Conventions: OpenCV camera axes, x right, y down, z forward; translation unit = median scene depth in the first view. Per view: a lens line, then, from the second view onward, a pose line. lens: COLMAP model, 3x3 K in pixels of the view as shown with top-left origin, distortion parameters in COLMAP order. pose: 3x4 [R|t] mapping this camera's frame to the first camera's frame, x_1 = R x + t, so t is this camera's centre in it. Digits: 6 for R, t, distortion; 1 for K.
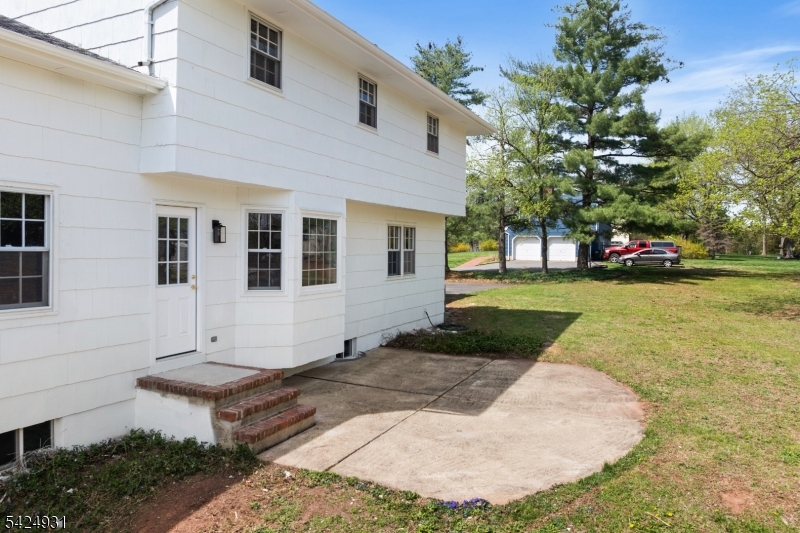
lens RADIAL K [[574.2, 0, 400.0], [0, 574.2, 266.5], [0, 0, 1]] dist [-0.033010, -0.001817]
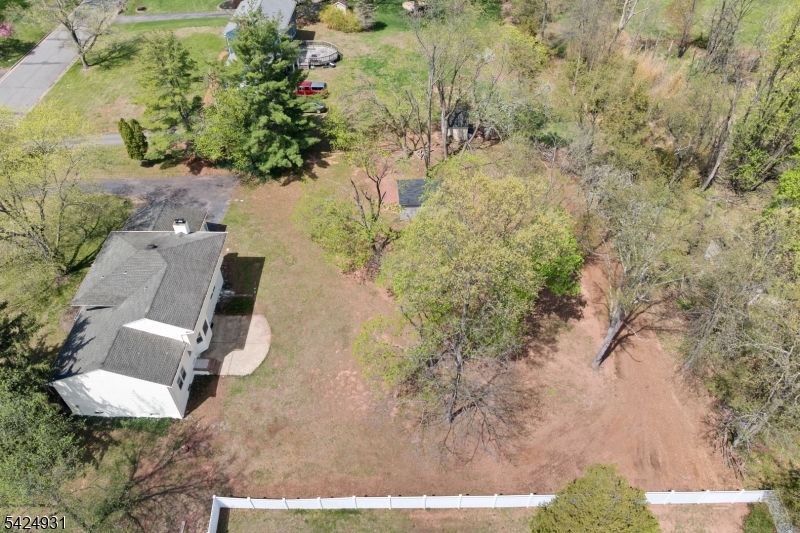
lens RADIAL K [[574.2, 0, 400.0], [0, 574.2, 266.5], [0, 0, 1]] dist [-0.033010, -0.001817]
pose [[0.908810, -0.293263, 0.296751, 0.093053], [0.014814, 0.733509, 0.679518, -4.455652], [-0.416947, -0.613157, 0.670965, -3.220816]]
